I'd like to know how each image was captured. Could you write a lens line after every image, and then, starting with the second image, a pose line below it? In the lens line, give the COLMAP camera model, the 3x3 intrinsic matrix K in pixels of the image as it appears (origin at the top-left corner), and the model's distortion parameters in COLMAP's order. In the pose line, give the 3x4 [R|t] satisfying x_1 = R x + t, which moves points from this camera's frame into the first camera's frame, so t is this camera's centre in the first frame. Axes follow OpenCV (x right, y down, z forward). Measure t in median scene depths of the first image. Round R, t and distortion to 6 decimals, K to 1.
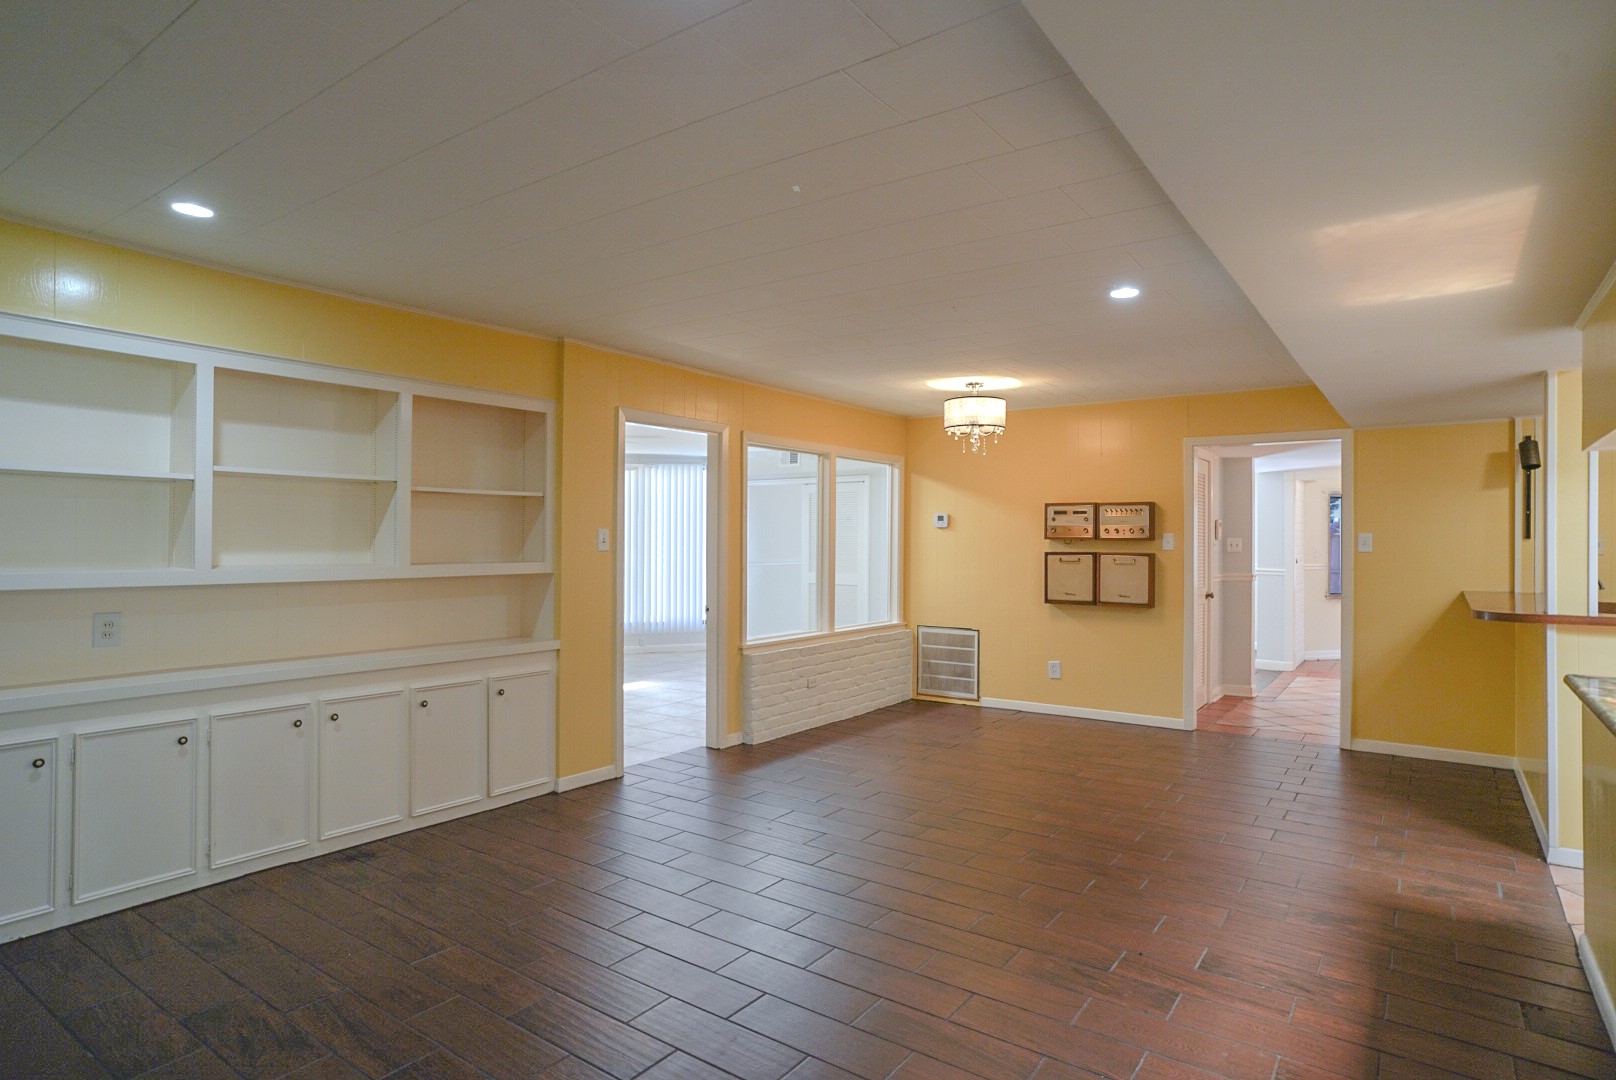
lens RADIAL K [[879.7, 0, 814.0], [0, 879.7, 550.9], [0, 0, 1]] dist [-0.047554, 0.028898]
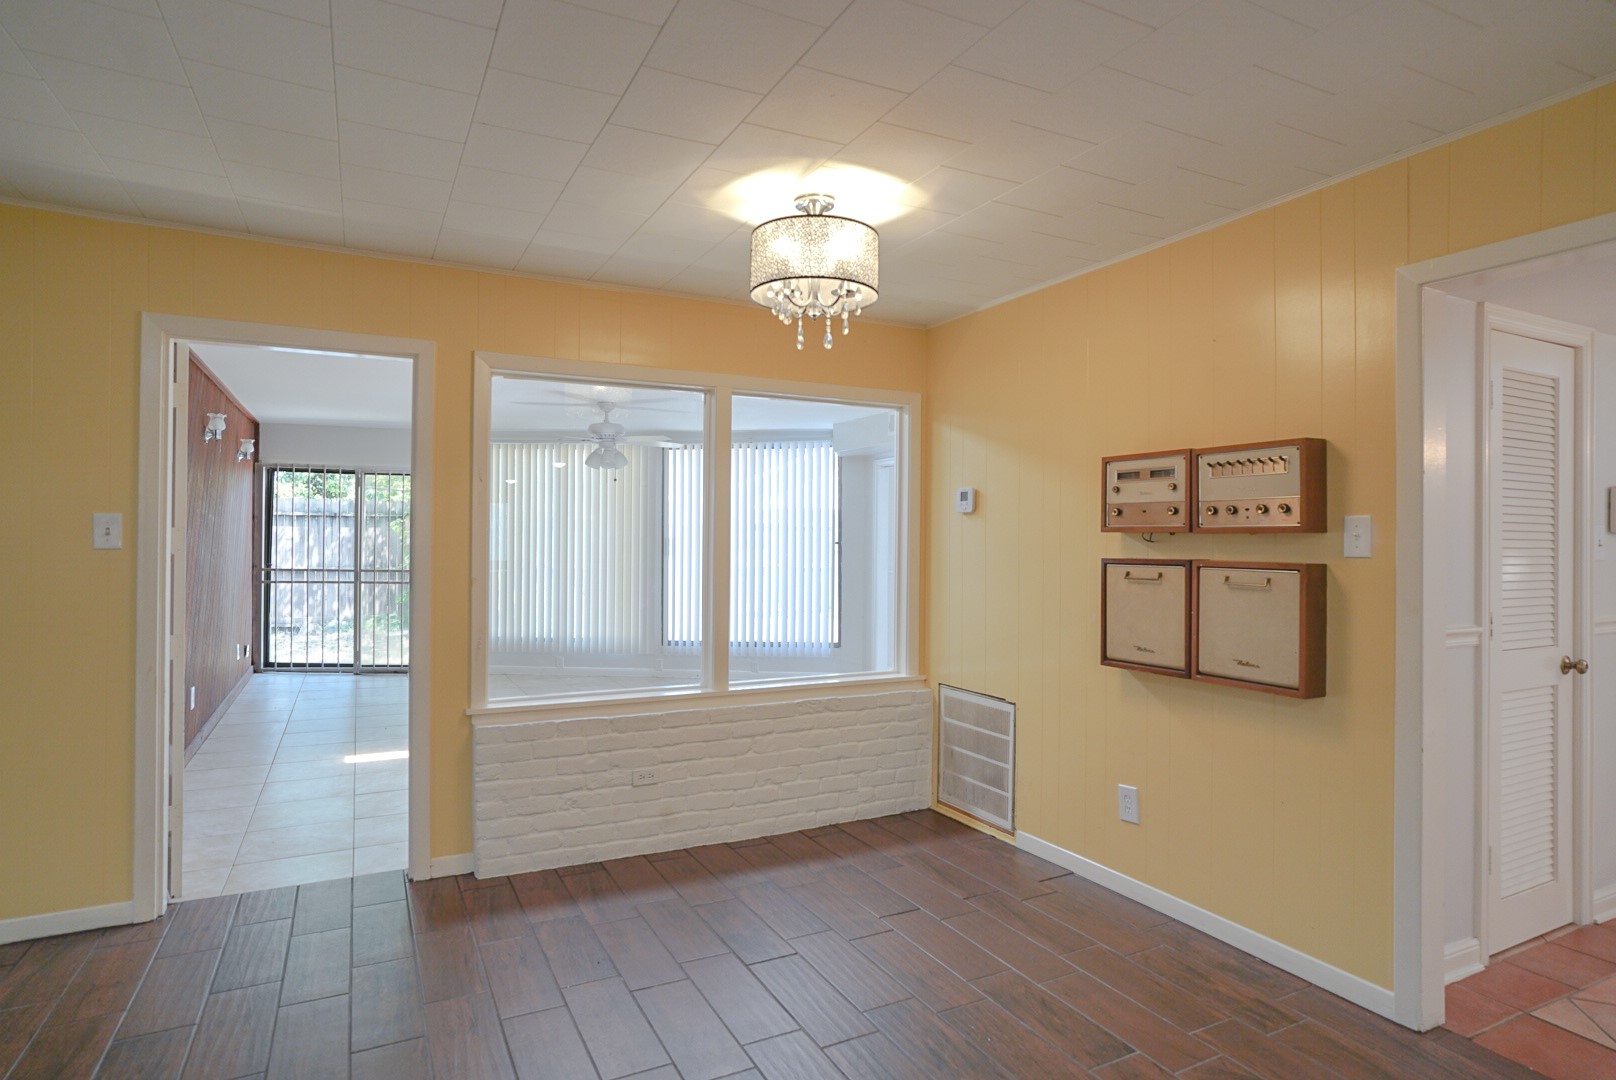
lens RADIAL K [[879.7, 0, 809.1], [0, 879.7, 540.6], [0, 0, 1]] dist [-0.047554, 0.028898]
pose [[0.891092, 0.001225, -0.453822, 0.348794], [-0.006930, 0.999916, -0.010908, -0.002166], [0.453771, 0.012865, 0.891026, 0.512831]]
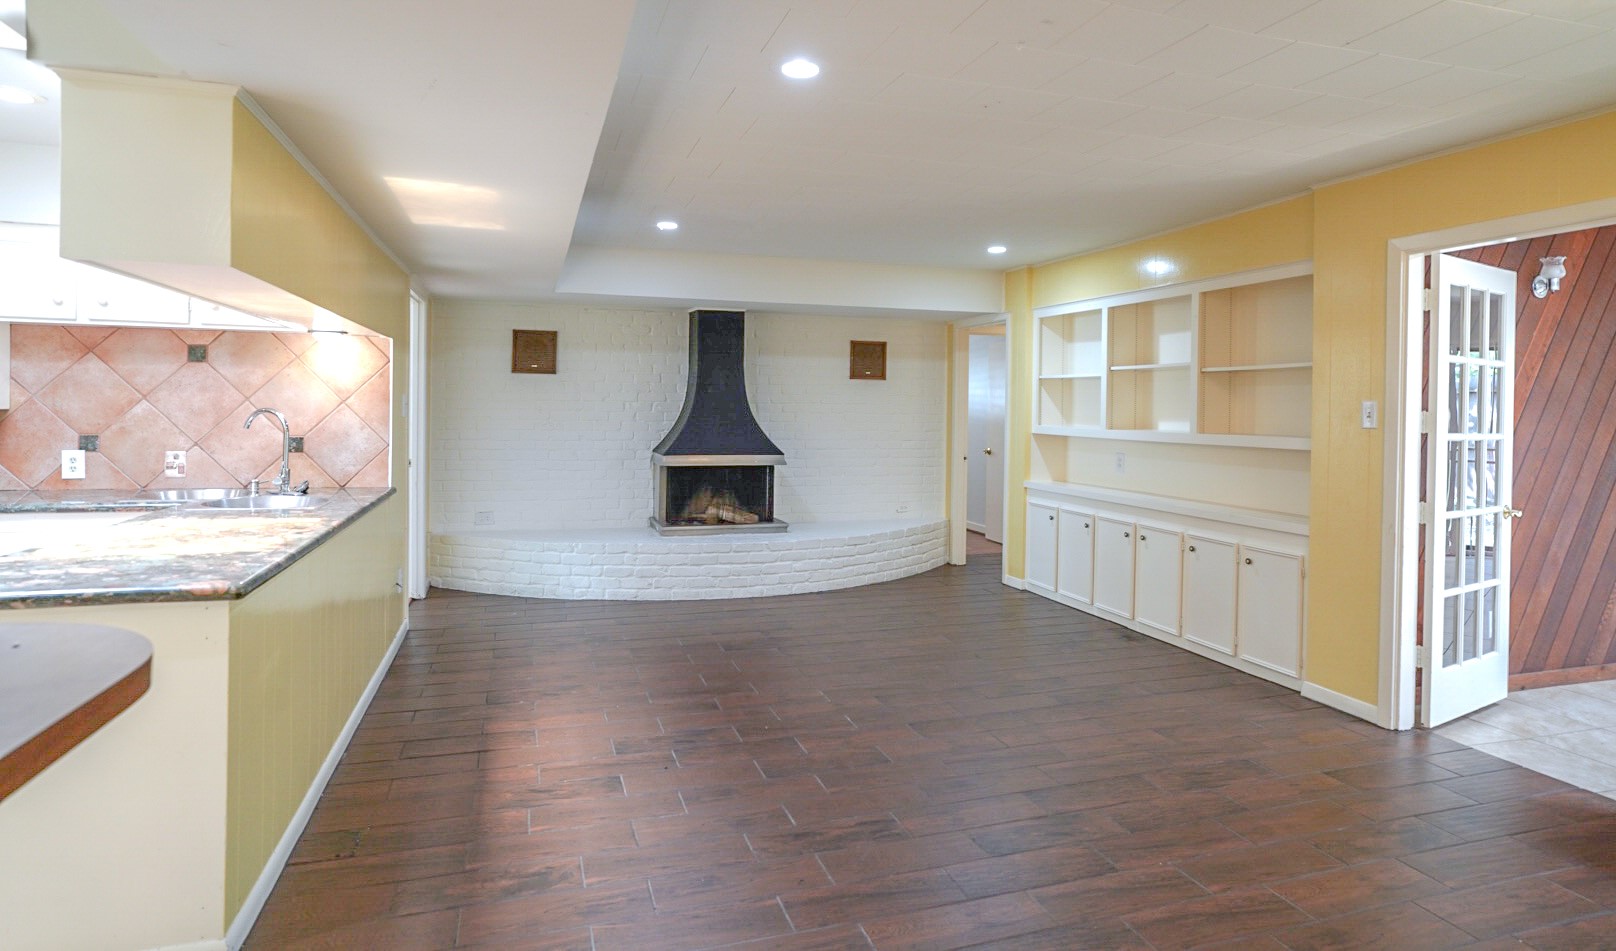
lens RADIAL K [[888.9, 0, 810.2], [0, 888.9, 408.3], [0, 0, 1]] dist [-0.018391, 0.012619]
pose [[-0.595408, -0.010035, -0.803361, 0.523376], [-0.025709, 0.999648, 0.006567, -0.007651], [0.803012, 0.024564, -0.595456, 0.797911]]
